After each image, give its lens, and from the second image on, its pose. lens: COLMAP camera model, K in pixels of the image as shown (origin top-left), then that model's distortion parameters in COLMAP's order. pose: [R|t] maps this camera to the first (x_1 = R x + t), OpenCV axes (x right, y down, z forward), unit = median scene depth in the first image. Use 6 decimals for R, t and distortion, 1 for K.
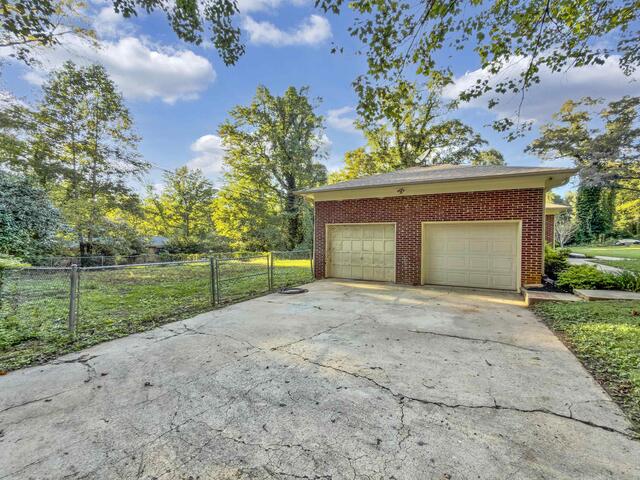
lens RADIAL K [[291.0, 0, 320.0], [0, 291.0, 240.0], [0, 0, 1]] dist [0.016454, -0.000196]
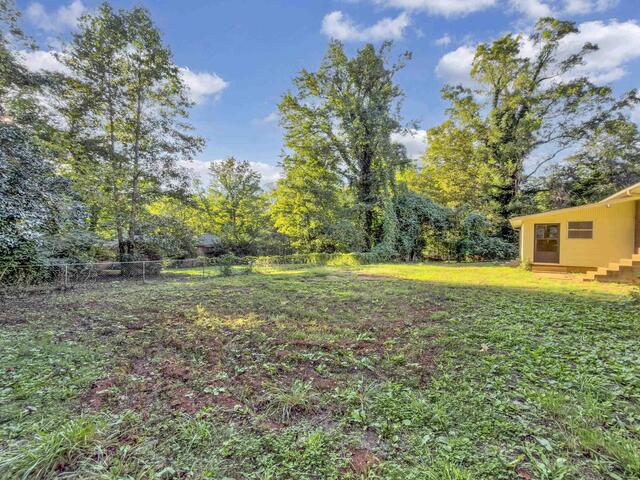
lens RADIAL K [[291.0, 0, 320.0], [0, 291.0, 240.0], [0, 0, 1]] dist [0.016454, -0.000196]
pose [[0.993876, 0.001881, -0.110487, -0.137639], [-0.001630, 0.999996, 0.002359, 0.003208], [0.110491, -0.002165, 0.993875, 0.194908]]
